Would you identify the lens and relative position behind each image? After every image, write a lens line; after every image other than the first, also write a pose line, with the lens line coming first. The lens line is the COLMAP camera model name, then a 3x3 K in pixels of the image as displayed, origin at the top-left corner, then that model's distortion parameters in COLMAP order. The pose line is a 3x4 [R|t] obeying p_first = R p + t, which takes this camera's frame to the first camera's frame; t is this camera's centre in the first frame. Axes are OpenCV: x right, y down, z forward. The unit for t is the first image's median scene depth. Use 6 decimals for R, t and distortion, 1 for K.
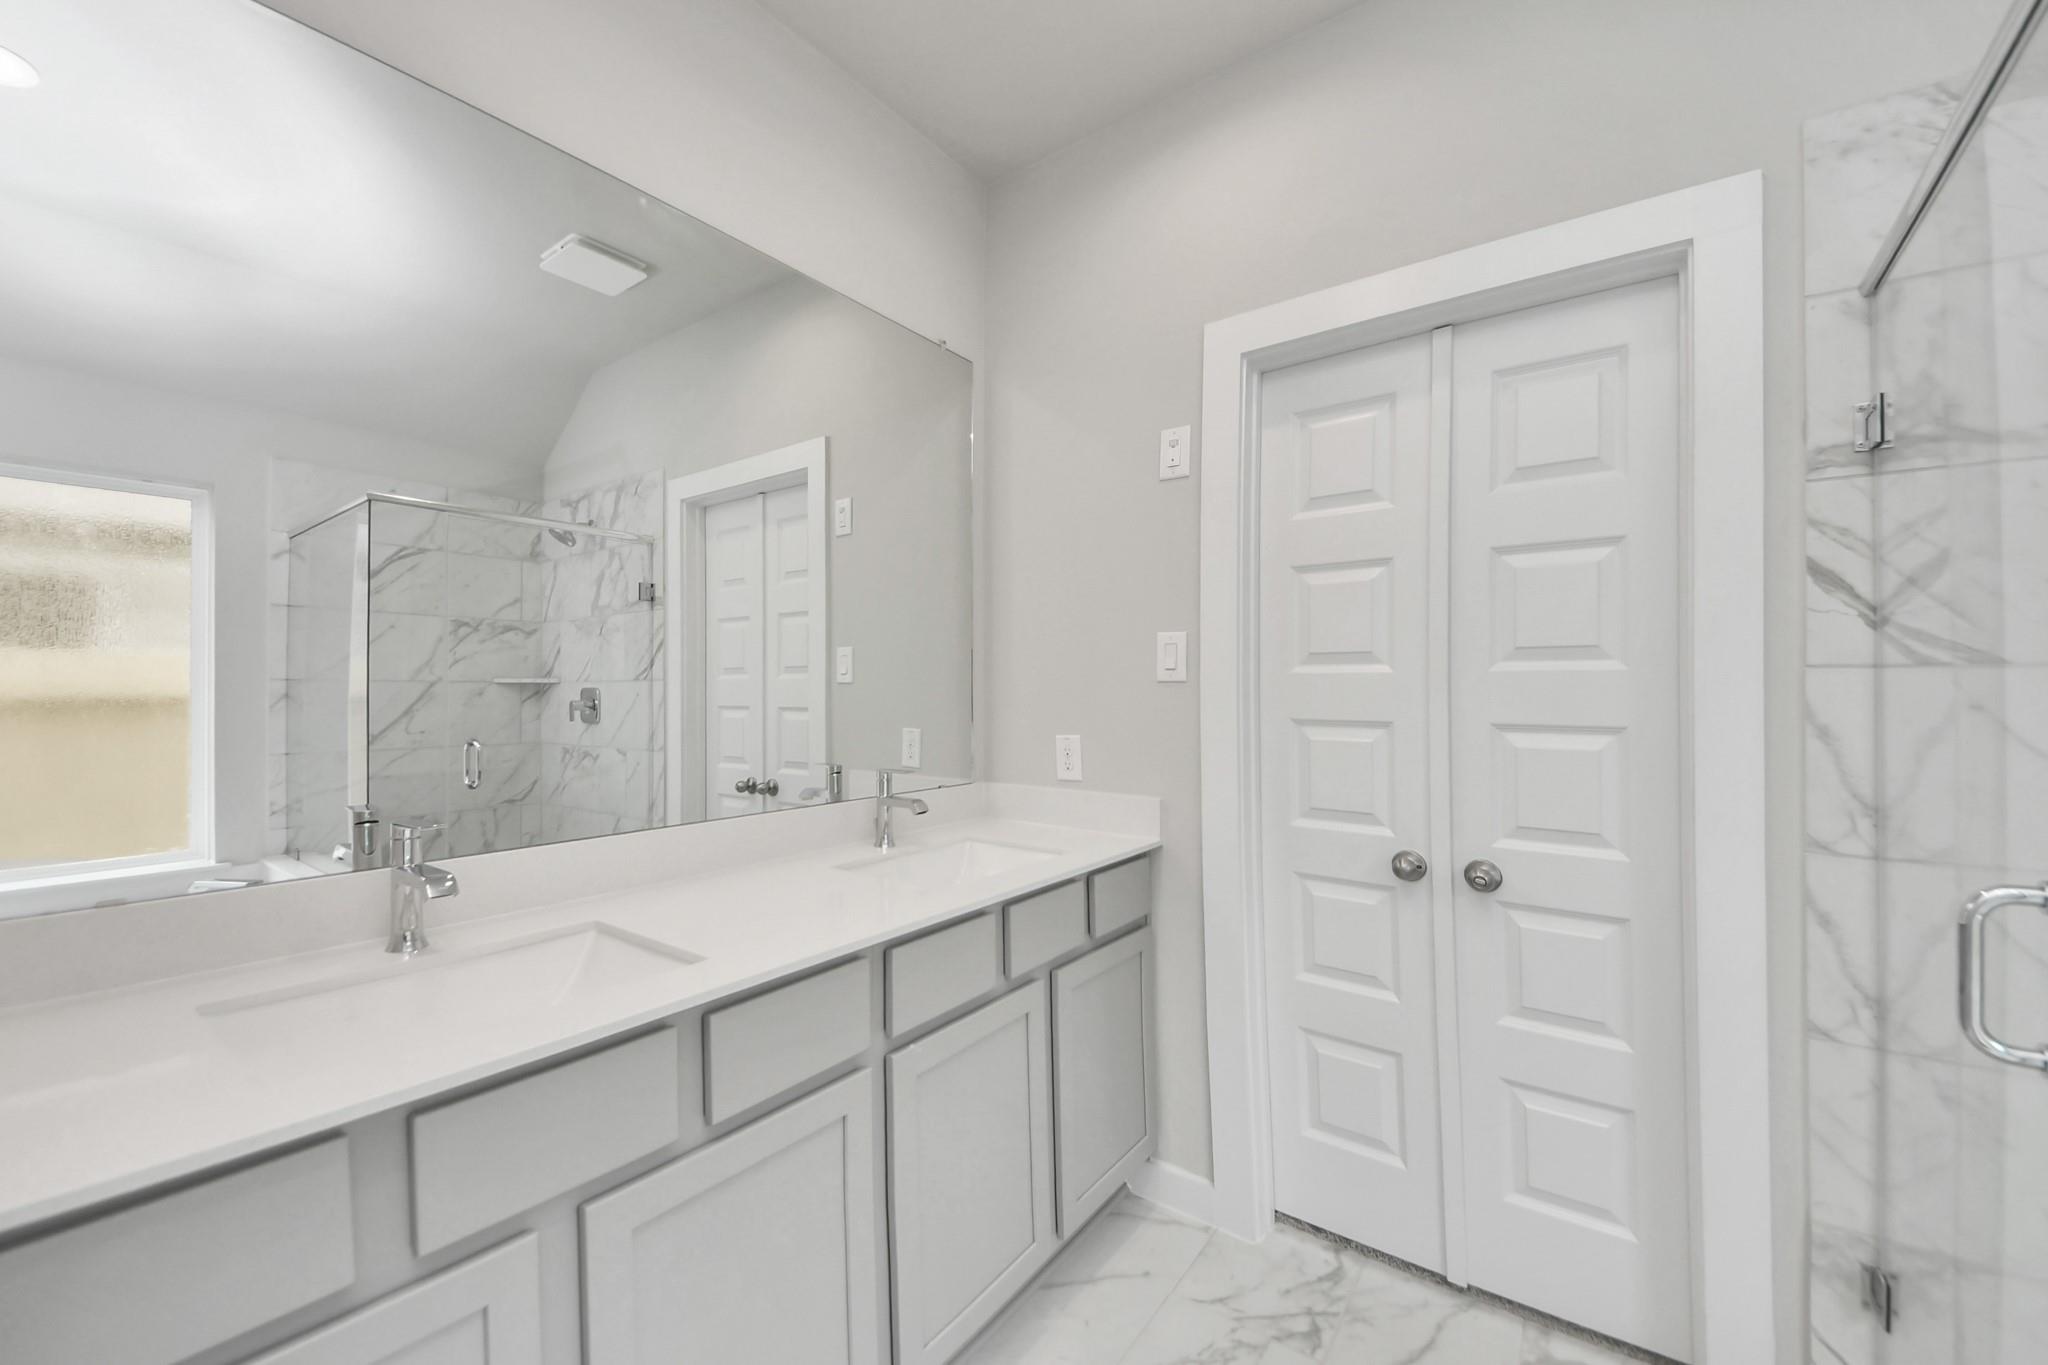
lens RADIAL K [[734.8, 0, 1015.8], [0, 734.8, 677.9], [0, 0, 1]] dist [0.021669, -0.013023]
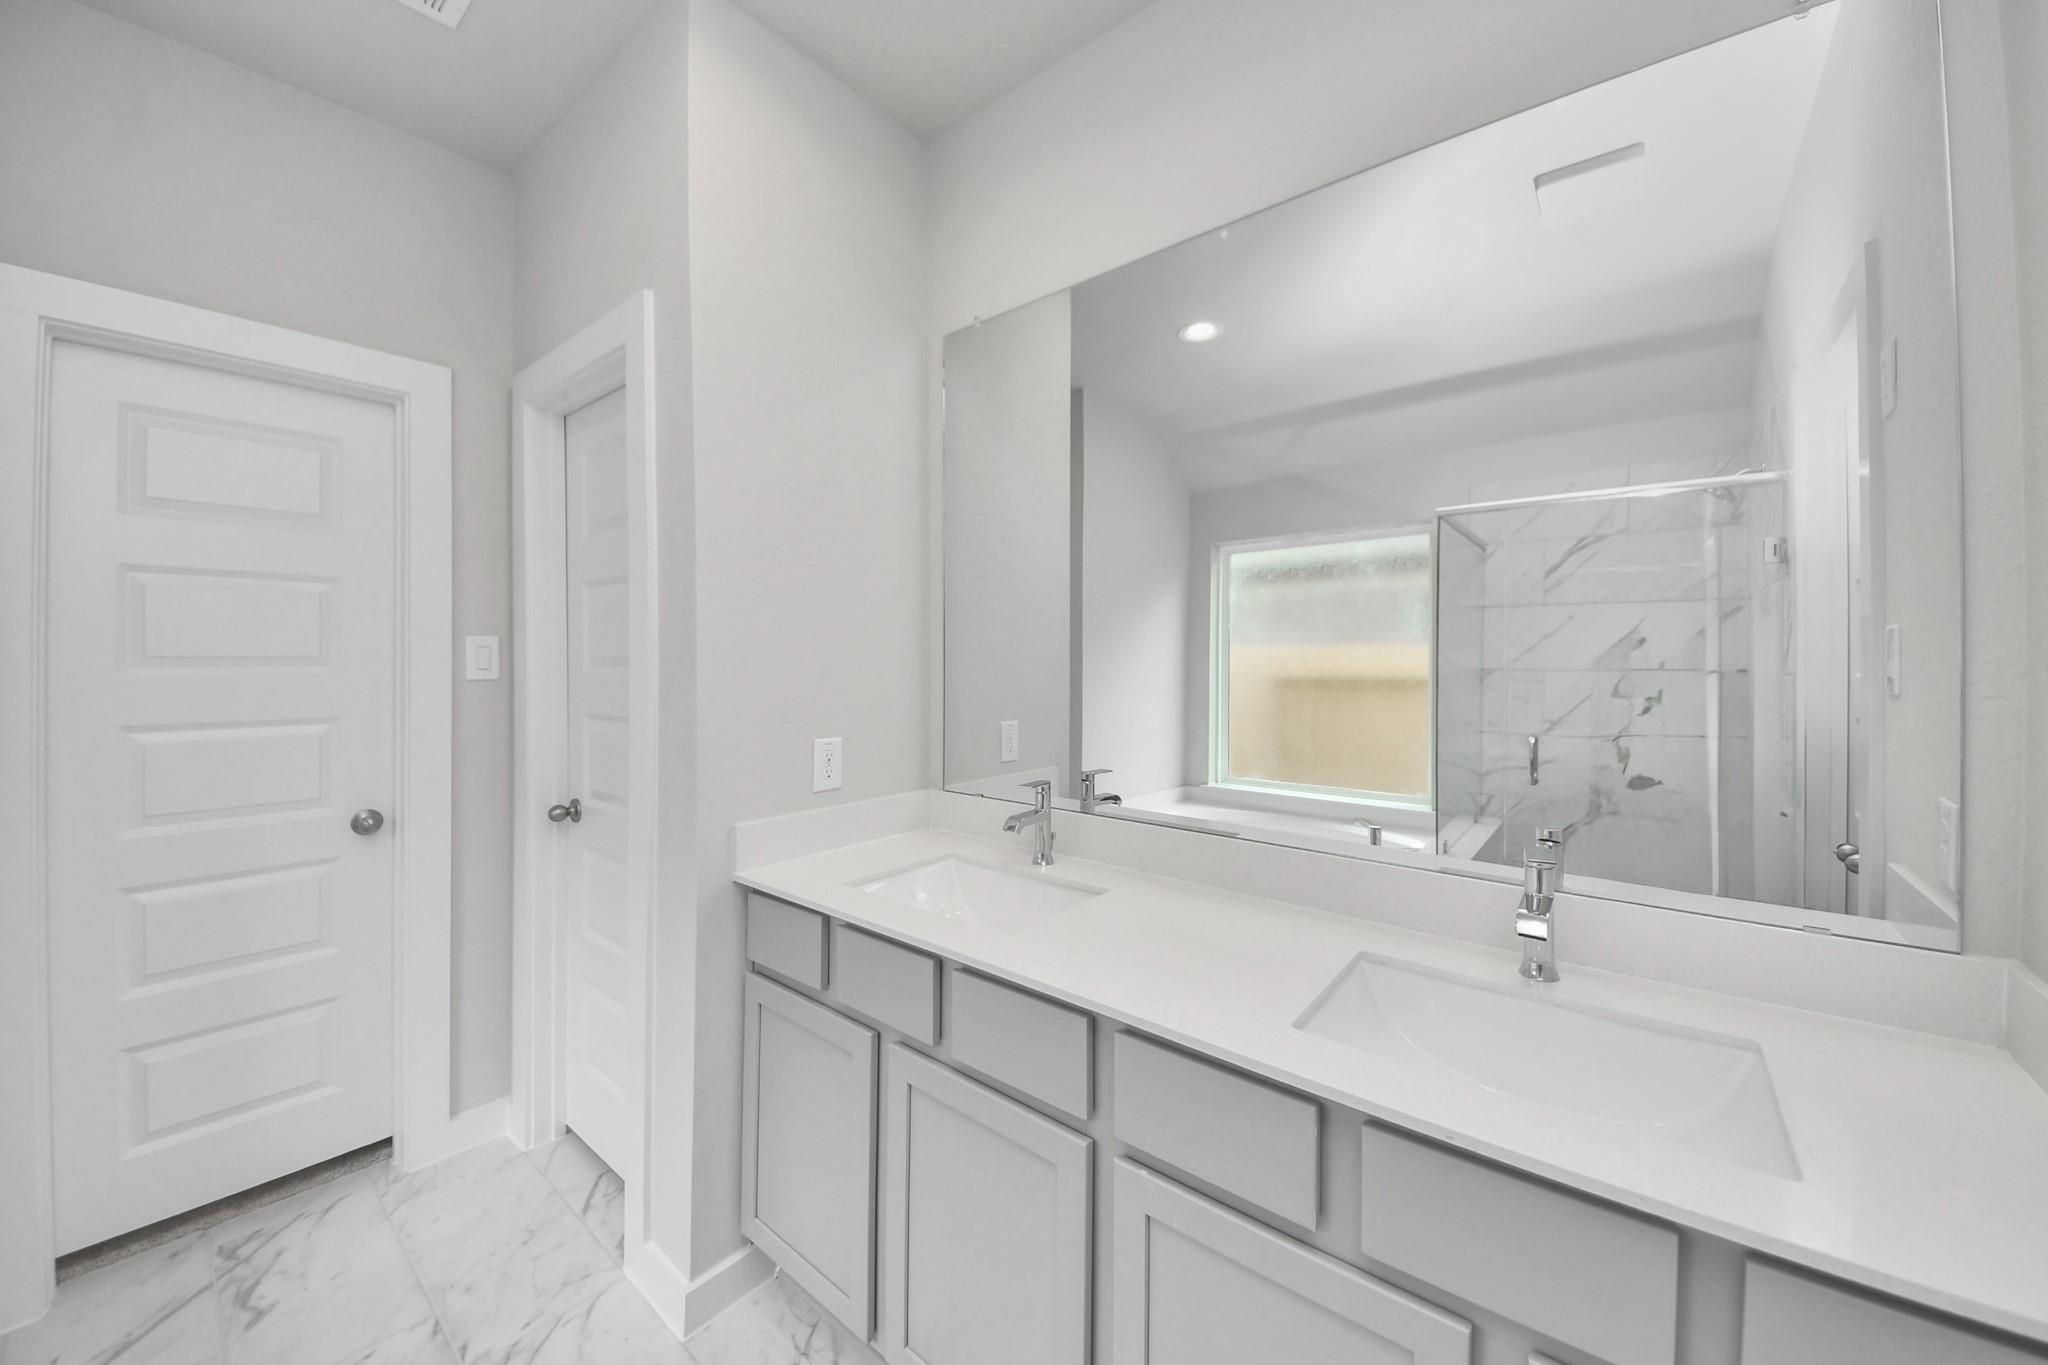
lens RADIAL K [[734.8, 0, 1015.8], [0, 734.8, 677.9], [0, 0, 1]] dist [0.021669, -0.013023]
pose [[-0.016944, 0.007675, -0.999827, 0.627465], [0.004471, 0.999961, 0.007600, -0.001811], [0.999846, -0.004342, -0.016977, 0.932902]]
